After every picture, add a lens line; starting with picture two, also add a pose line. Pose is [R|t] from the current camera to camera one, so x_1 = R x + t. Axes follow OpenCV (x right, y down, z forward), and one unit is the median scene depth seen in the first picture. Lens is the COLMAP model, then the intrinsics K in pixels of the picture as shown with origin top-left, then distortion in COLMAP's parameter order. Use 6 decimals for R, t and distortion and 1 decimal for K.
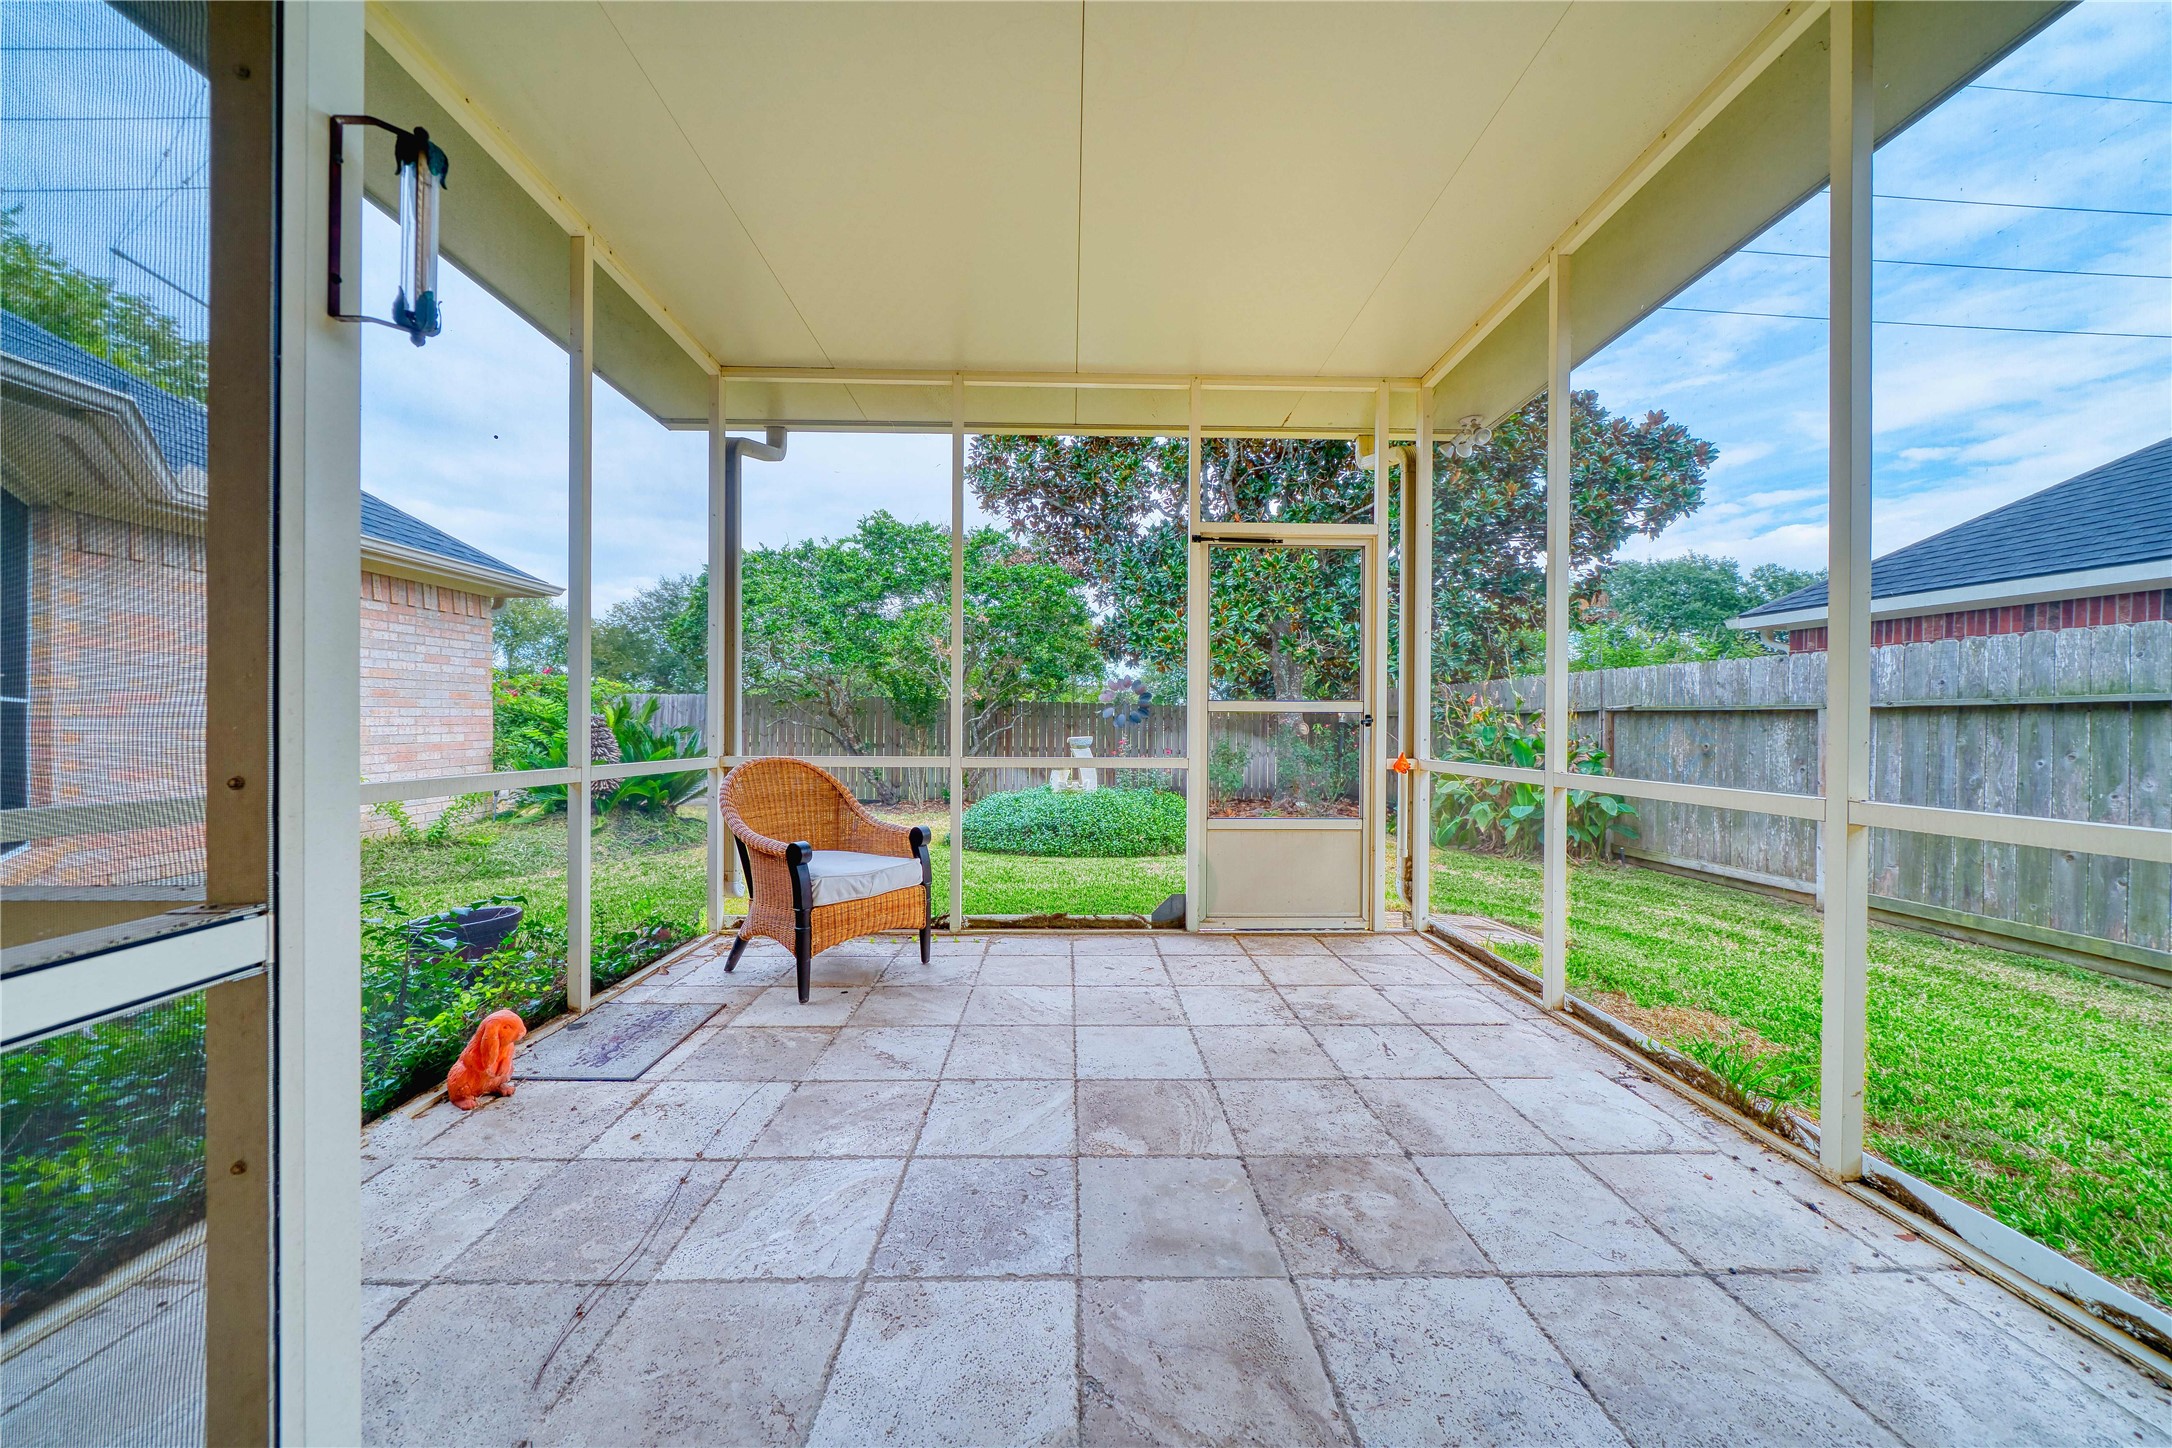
lens RADIAL K [[751.3, 0, 1083.3], [0, 751.3, 721.9], [0, 0, 1]] dist [0.000458, 0.000005]
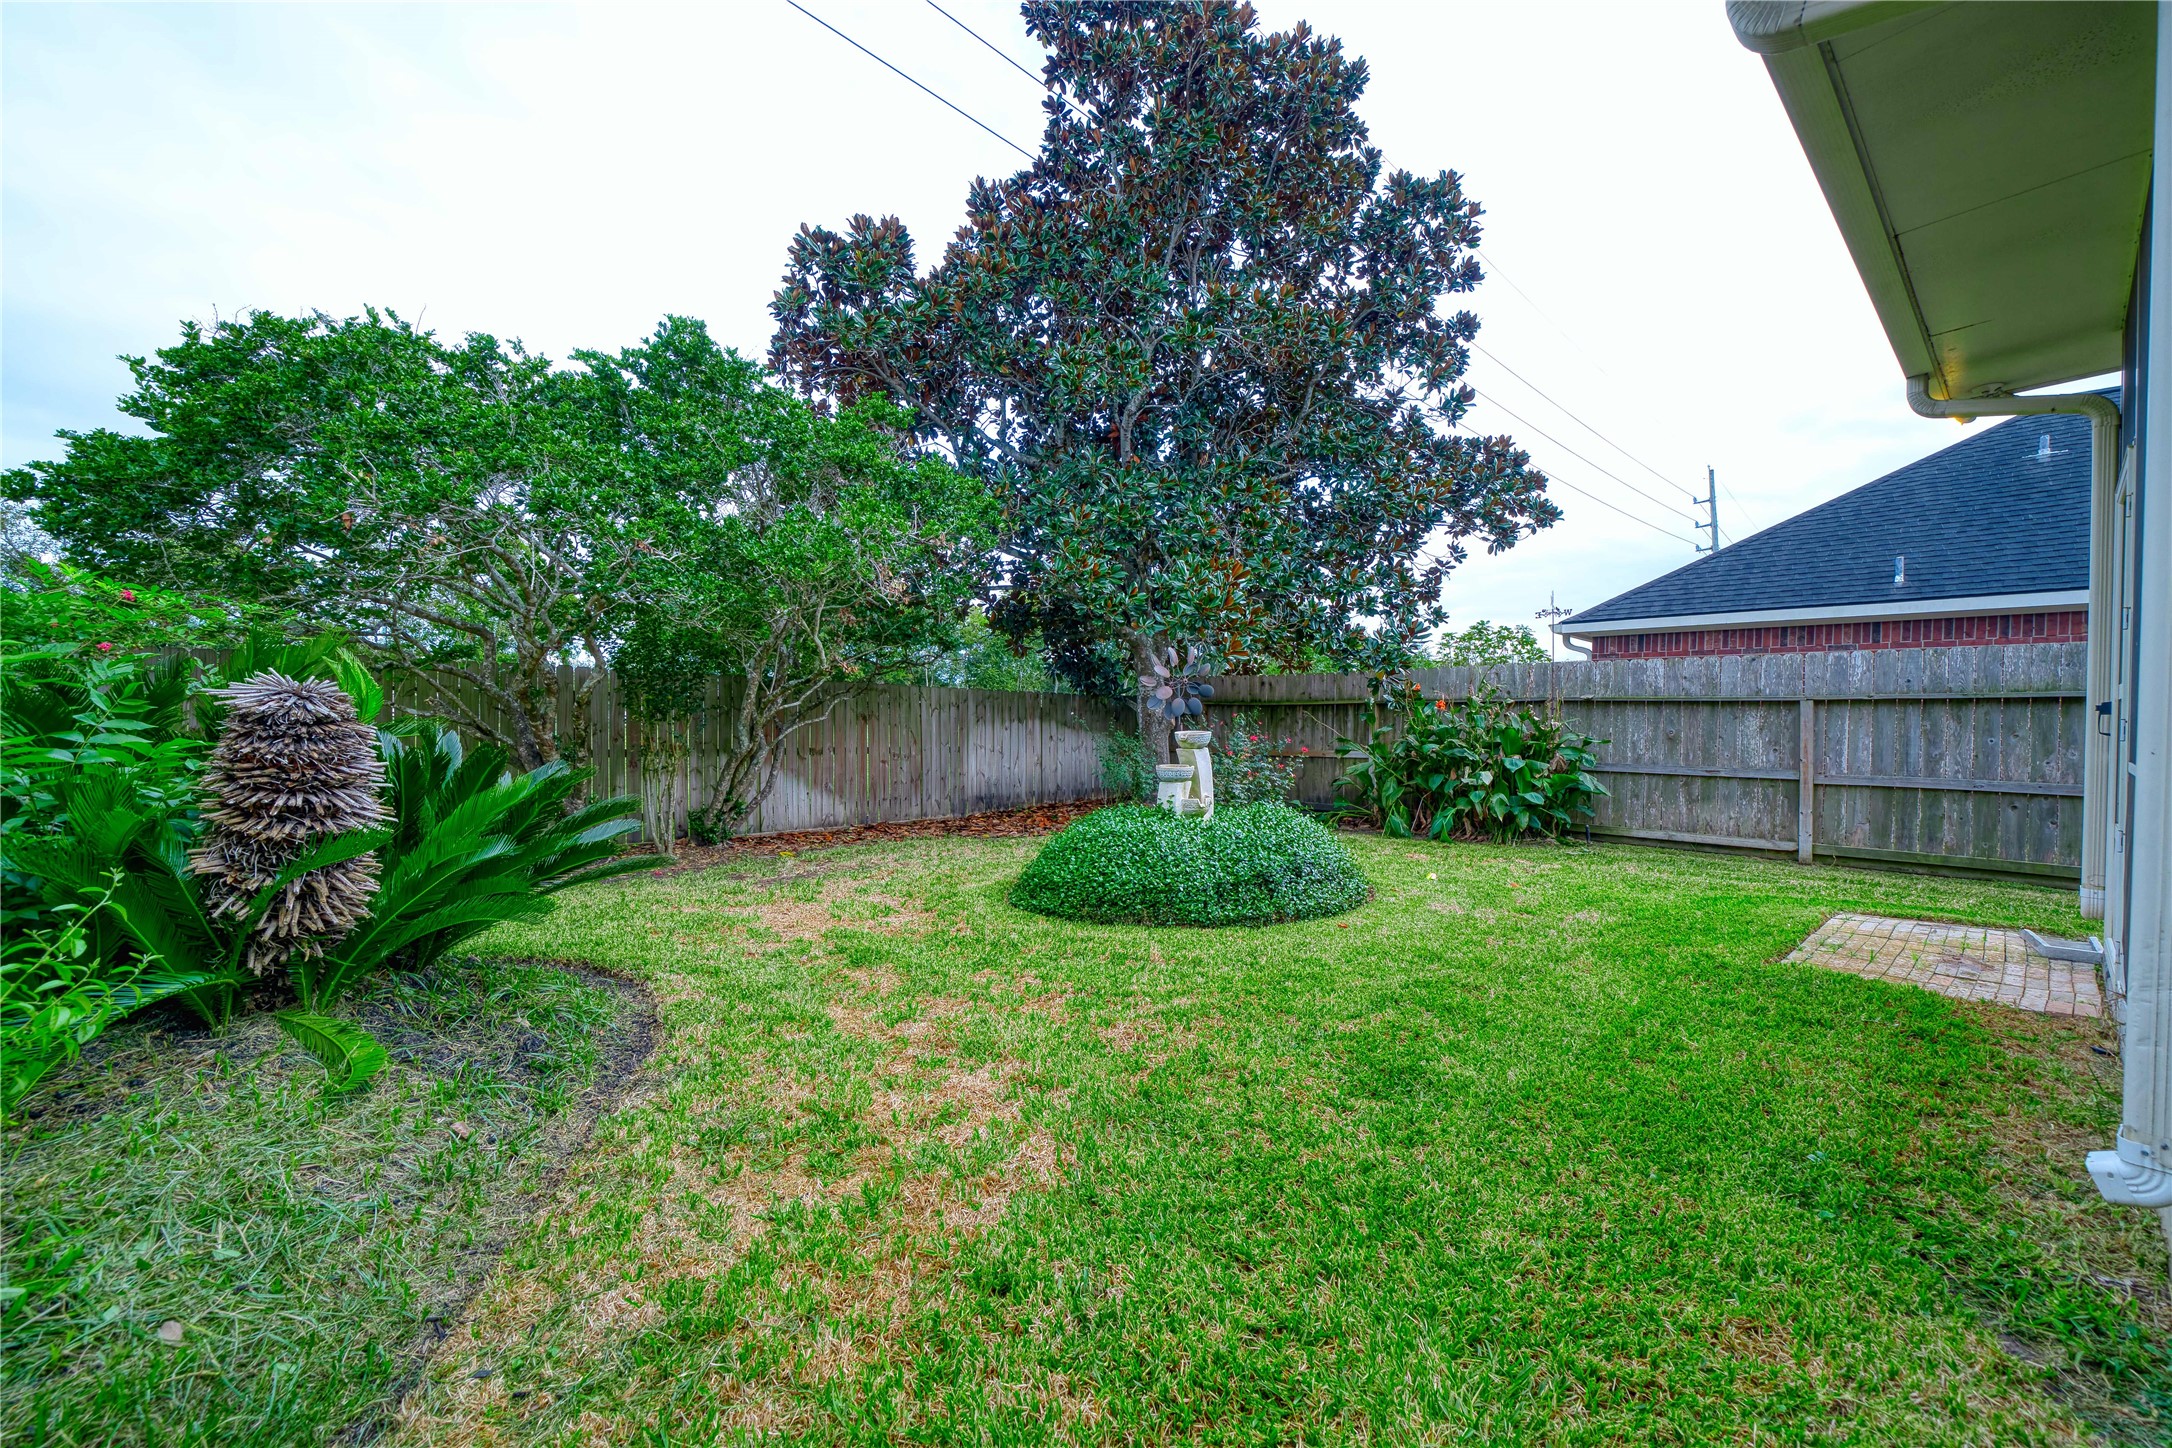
lens RADIAL K [[779.6, 0, 1084.3], [0, 779.6, 724.4], [0, 0, 1]] dist [-0.007728, 0.000159]
pose [[0.792044, -0.010254, 0.610378, -0.641562], [-0.000393, 0.999850, 0.017306, 0.000606], [-0.610464, -0.013946, 0.791922, 0.635983]]
